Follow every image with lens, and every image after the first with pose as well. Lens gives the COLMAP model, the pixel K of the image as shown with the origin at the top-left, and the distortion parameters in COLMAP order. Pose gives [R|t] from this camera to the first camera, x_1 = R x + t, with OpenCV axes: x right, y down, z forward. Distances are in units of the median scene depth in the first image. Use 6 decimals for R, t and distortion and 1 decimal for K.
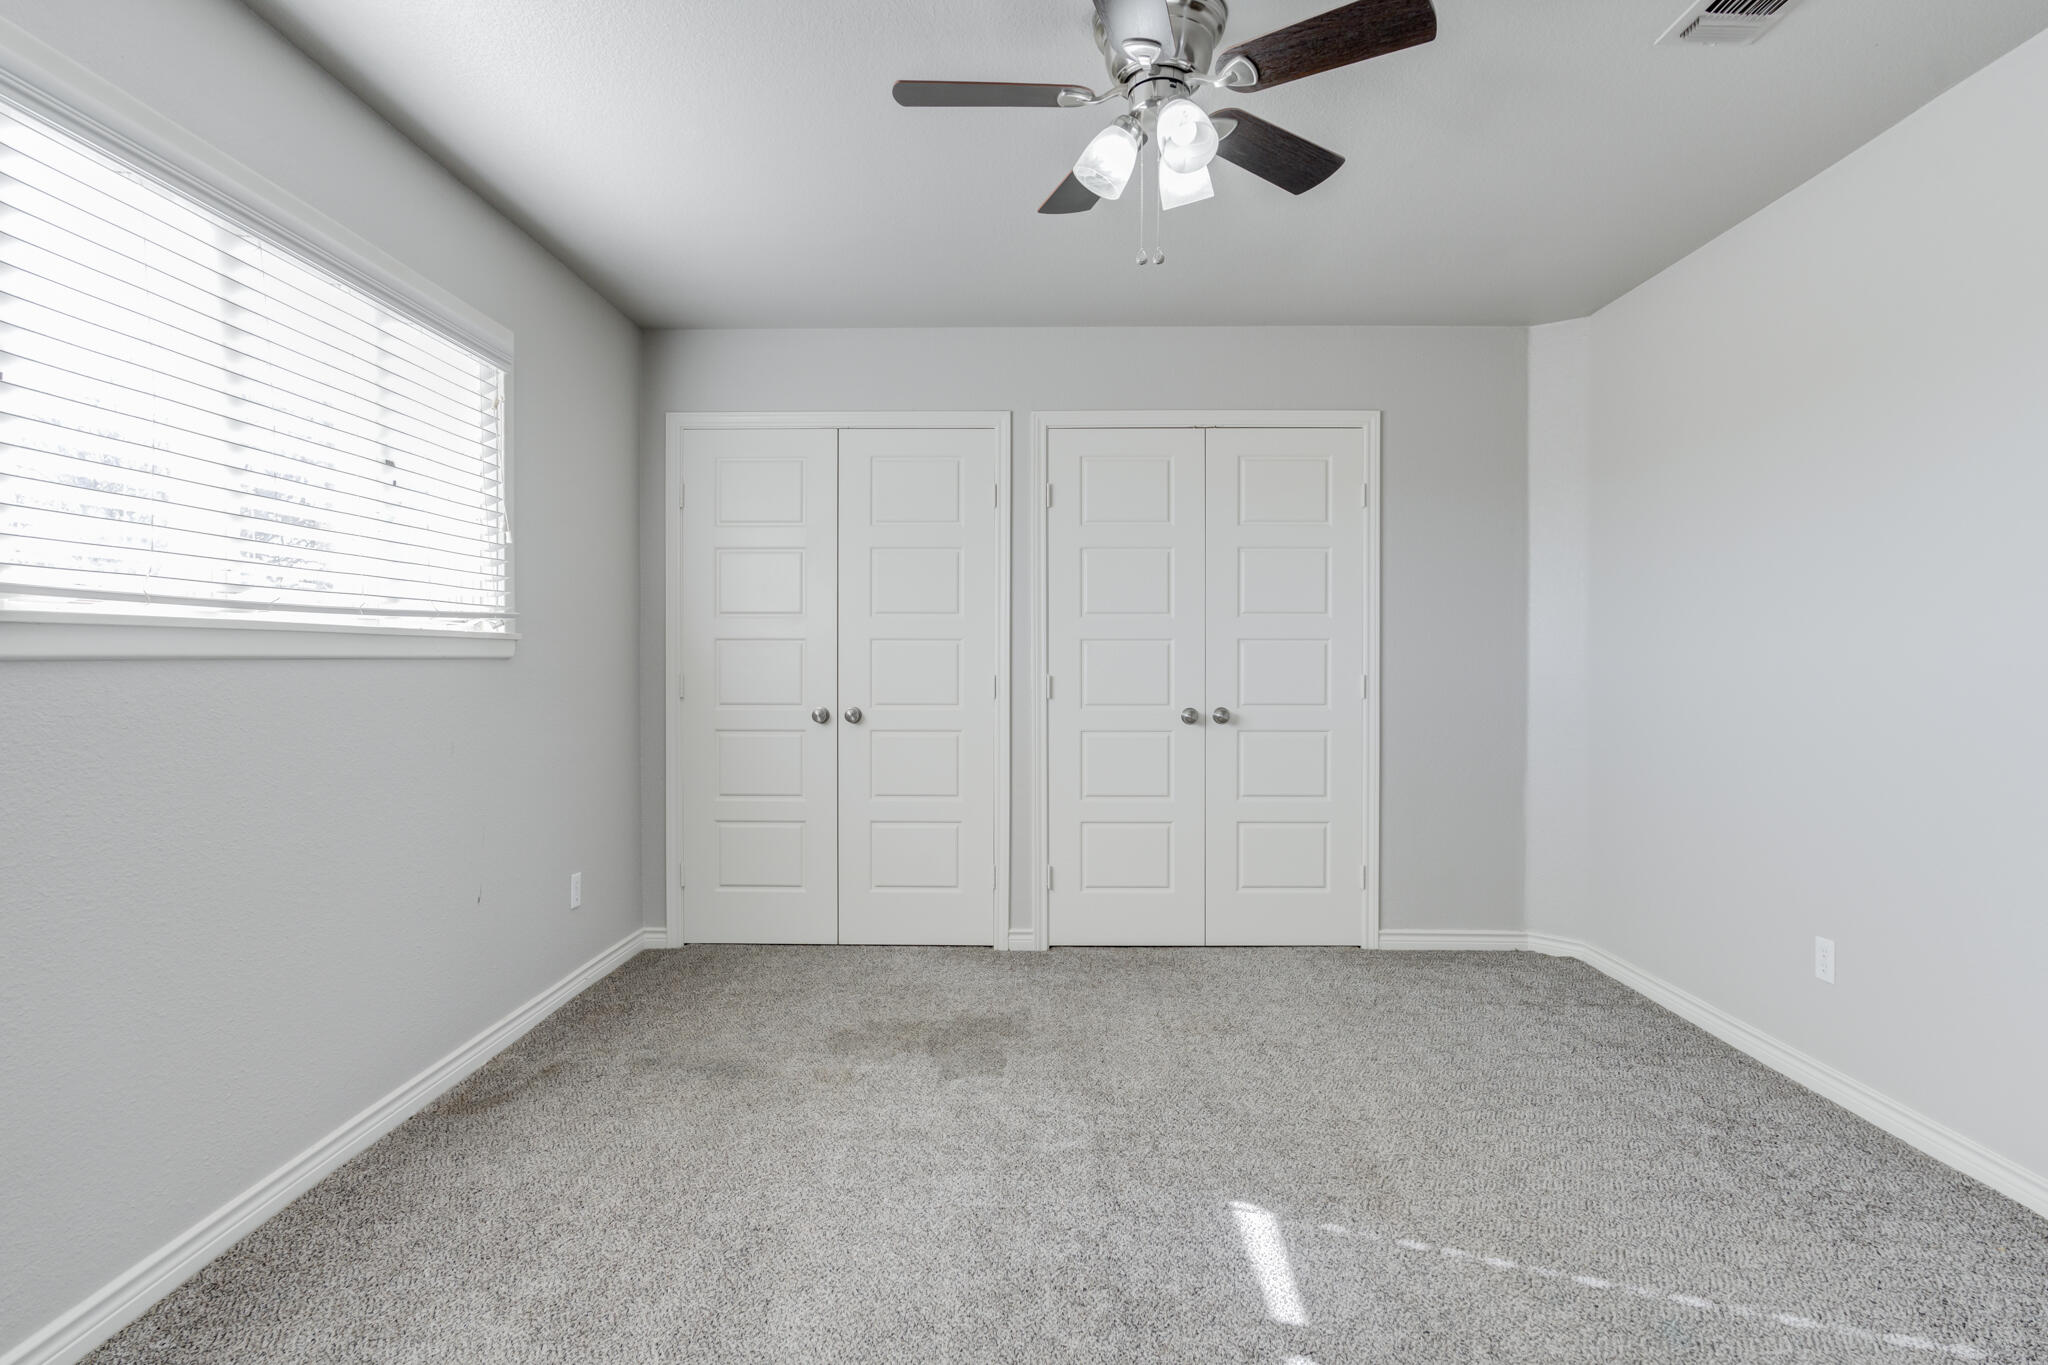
lens RADIAL K [[1083.8, 0, 1022.5], [0, 1083.8, 660.9], [0, 0, 1]] dist [-0.009222, 0.000252]
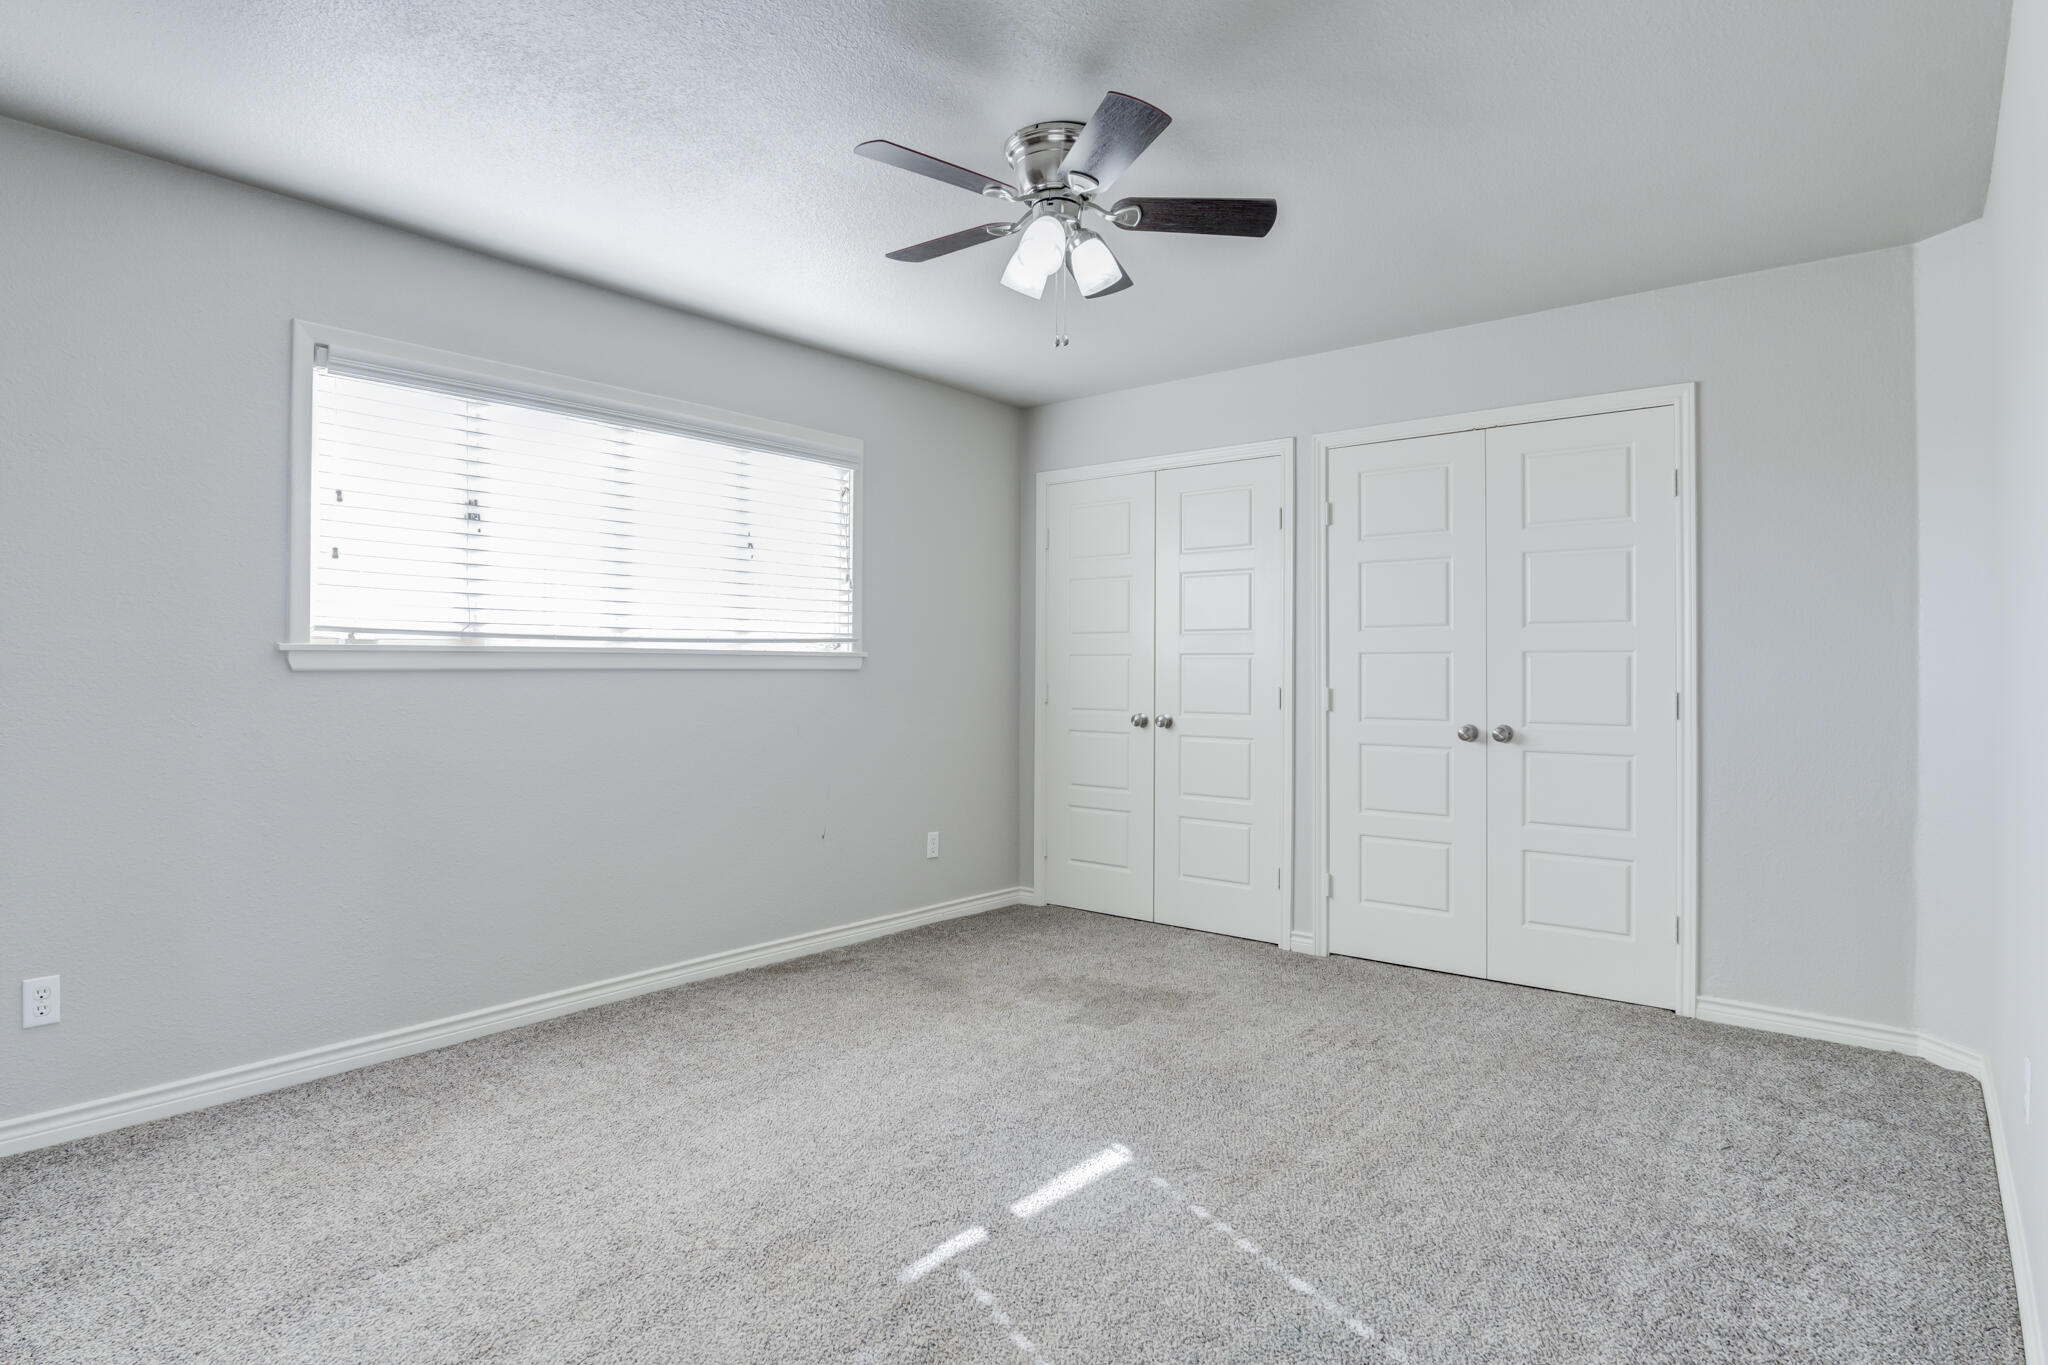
lens RADIAL K [[1083.8, 0, 1025.5], [0, 1083.8, 650.4], [0, 0, 1]] dist [-0.009222, 0.000252]
pose [[0.790801, -0.008946, -0.612008, 0.528716], [-0.003992, 0.999797, -0.019772, -0.001499], [0.612060, 0.018079, 0.790605, 0.012417]]
